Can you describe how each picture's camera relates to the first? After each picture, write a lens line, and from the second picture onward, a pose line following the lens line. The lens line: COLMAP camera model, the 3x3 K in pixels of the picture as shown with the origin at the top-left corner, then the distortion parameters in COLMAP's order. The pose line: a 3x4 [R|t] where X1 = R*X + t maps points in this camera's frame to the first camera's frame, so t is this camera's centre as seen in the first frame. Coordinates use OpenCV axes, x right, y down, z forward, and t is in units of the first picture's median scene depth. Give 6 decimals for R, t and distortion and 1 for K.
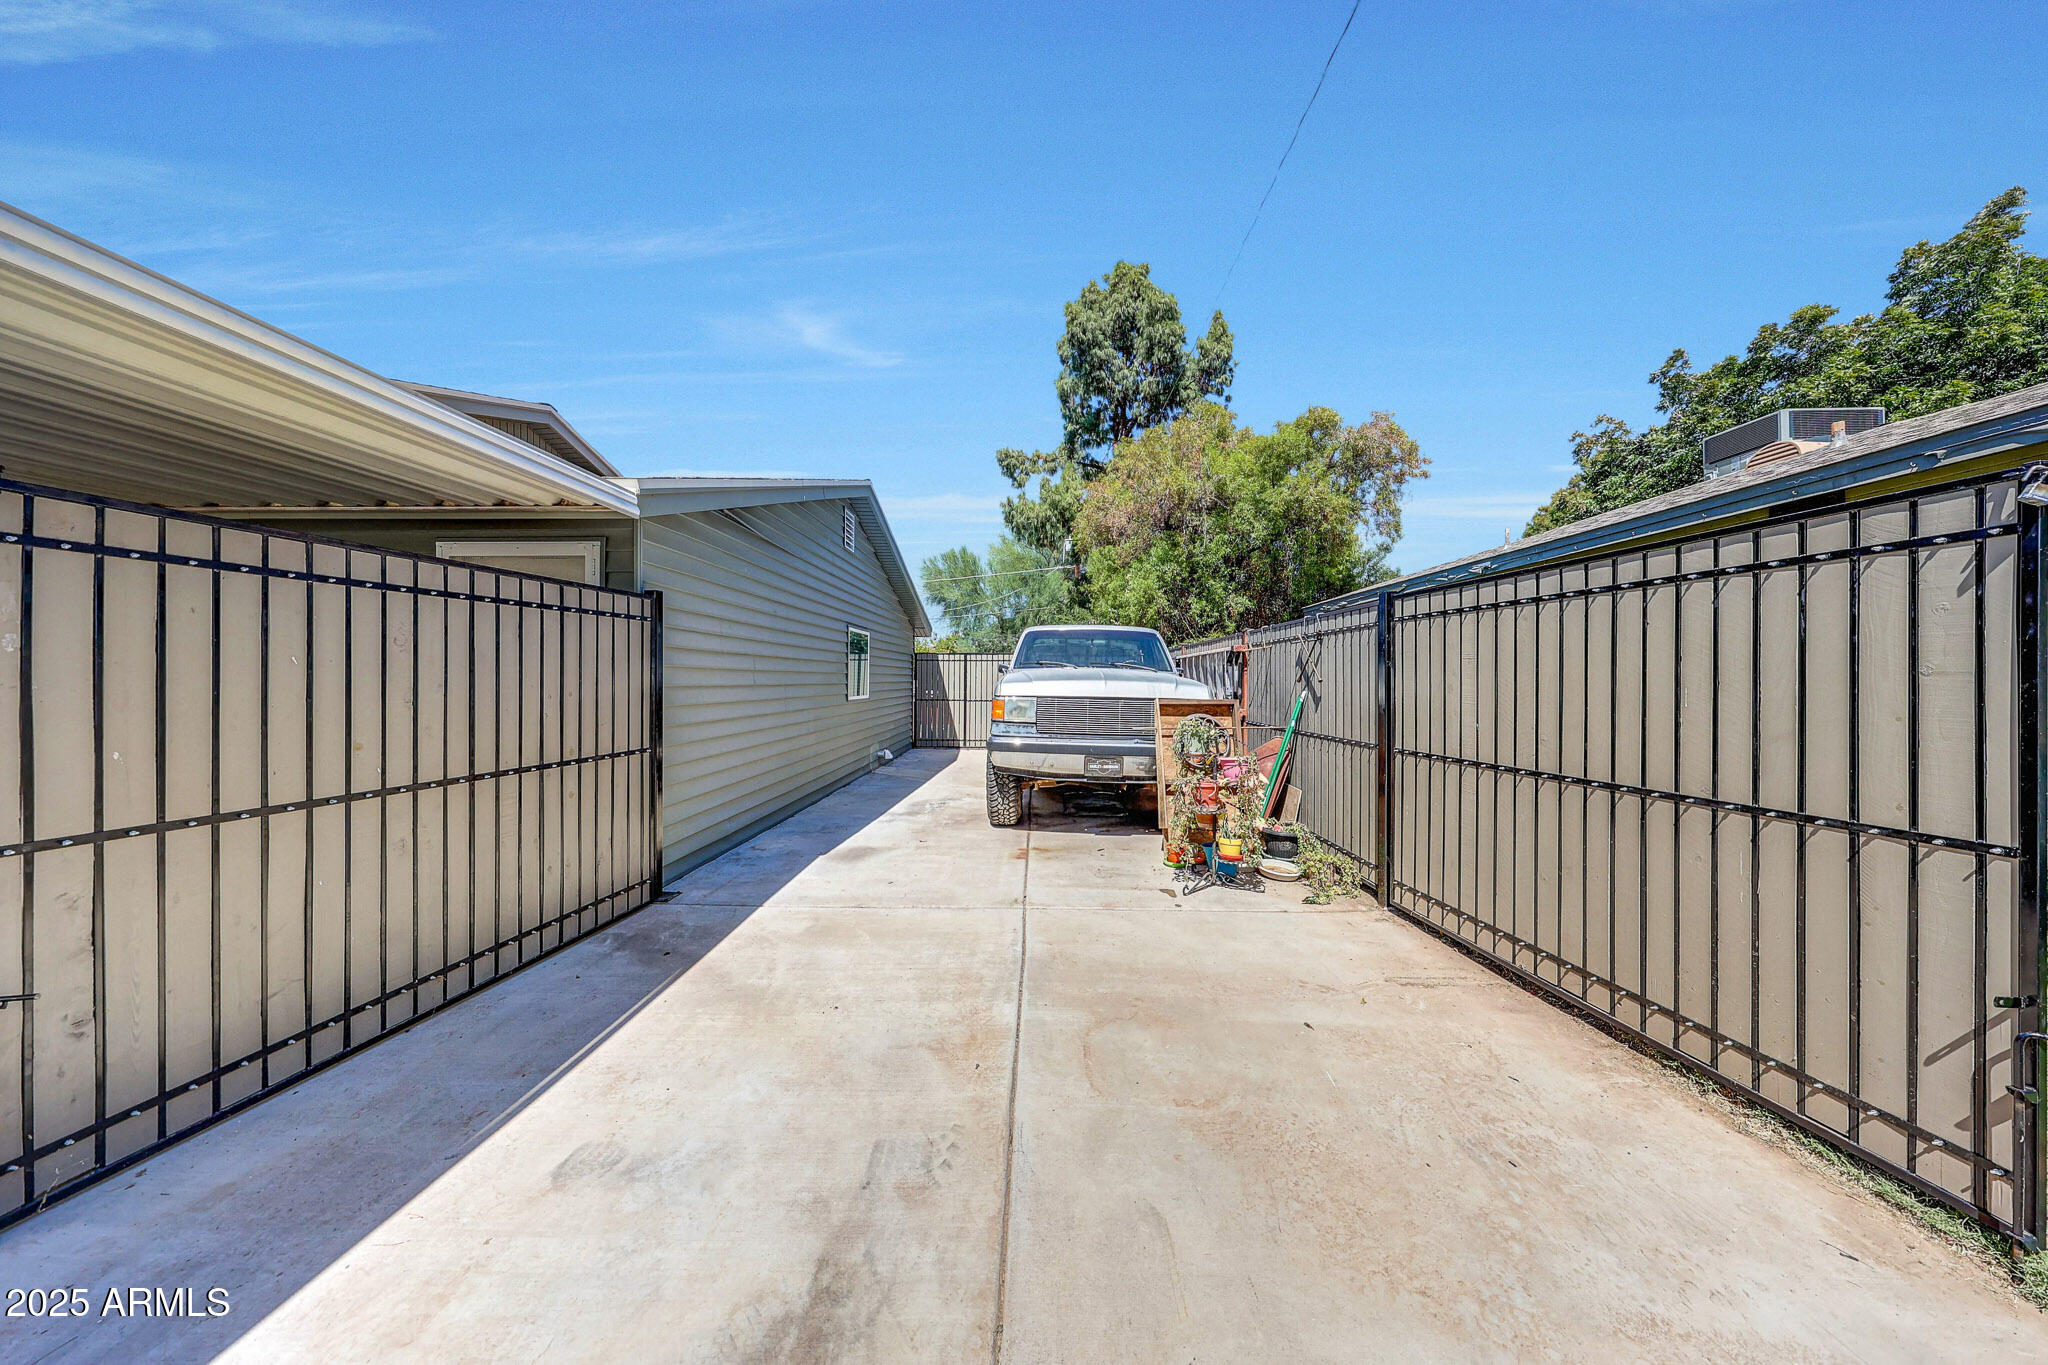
lens RADIAL K [[575.9, 0, 1024.0], [0, 575.9, 682.5], [0, 0, 1]] dist [0.000197, 0.000043]
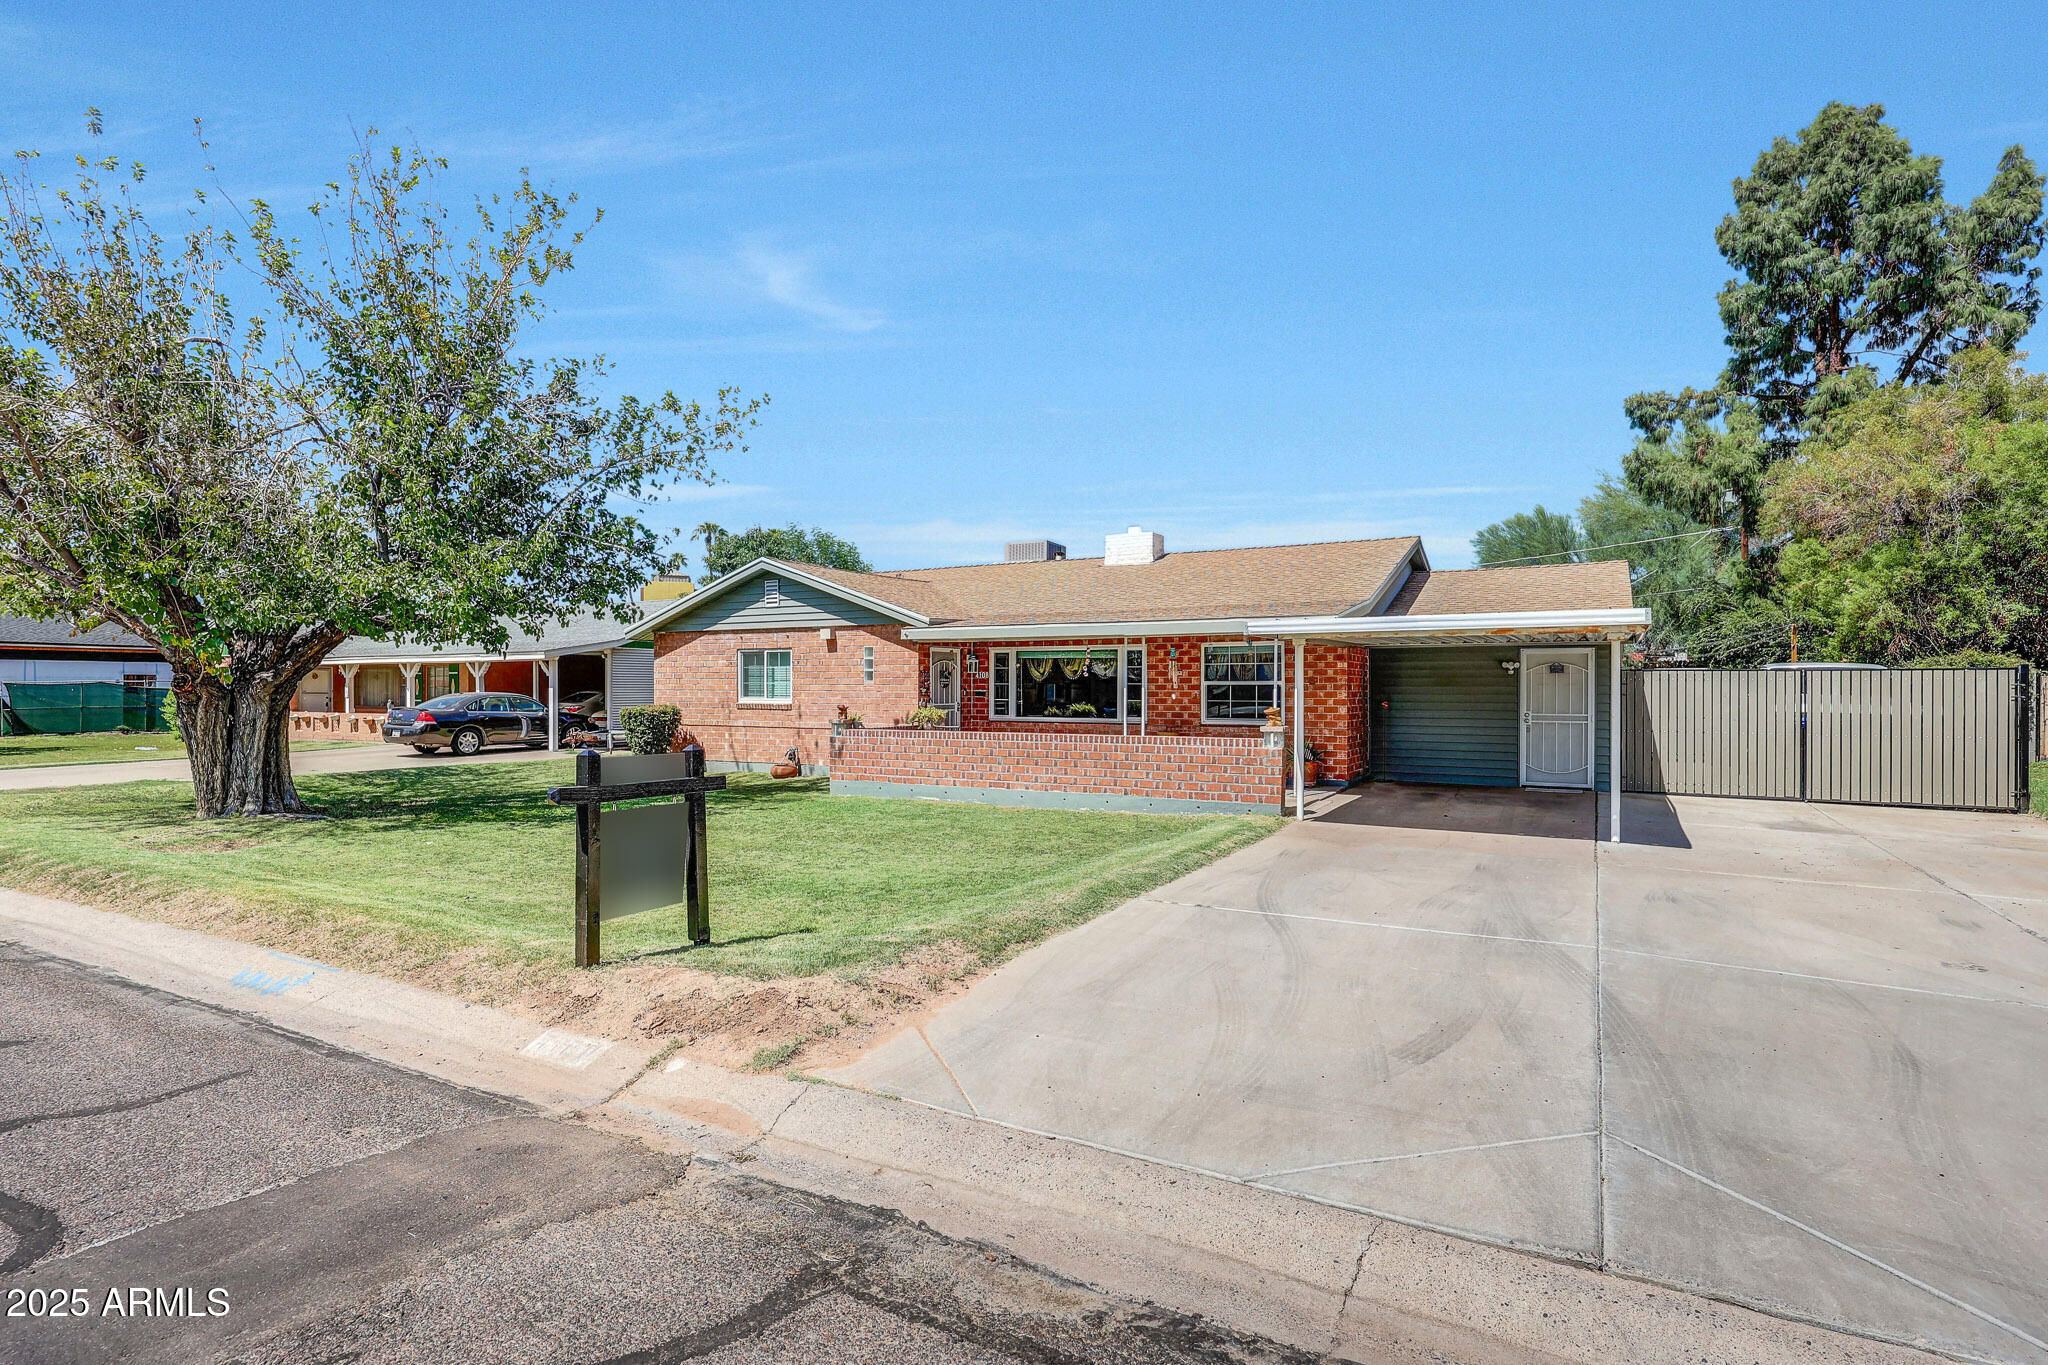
lens RADIAL K [[1034.7, 0, 1024.0], [0, 1034.7, 682.5], [0, 0, 1]] dist [0.020840, 0.000206]
pose [[0.890829, 0.003284, -0.454328, -0.128834], [-0.007338, 0.999947, -0.007160, -0.004926], [0.454280, 0.009712, 0.890806, -0.618284]]
